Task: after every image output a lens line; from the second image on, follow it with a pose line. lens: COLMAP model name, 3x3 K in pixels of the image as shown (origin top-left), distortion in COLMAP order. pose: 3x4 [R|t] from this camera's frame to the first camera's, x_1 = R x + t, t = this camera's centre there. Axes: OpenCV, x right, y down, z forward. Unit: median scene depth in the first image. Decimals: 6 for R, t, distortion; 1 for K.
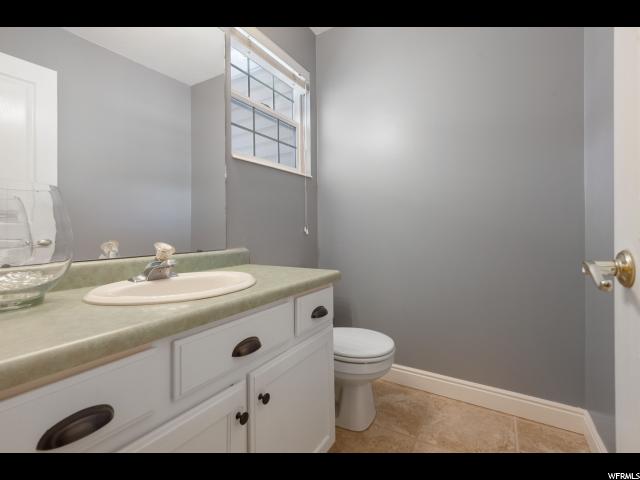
lens RADIAL K [[290.8, 0, 321.0], [0, 290.8, 234.0], [0, 0, 1]] dist [-0.003339, -0.000008]
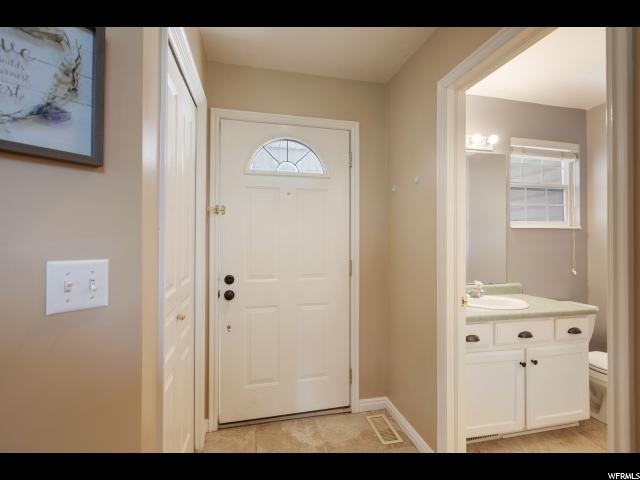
lens RADIAL K [[298.0, 0, 316.3], [0, 298.0, 238.4], [0, 0, 1]] dist [-0.020876, -0.001876]
pose [[0.681328, 0.006730, -0.731947, 0.205921], [-0.029827, 0.999382, -0.018576, -0.179819], [0.731370, 0.034488, 0.681108, -1.206902]]
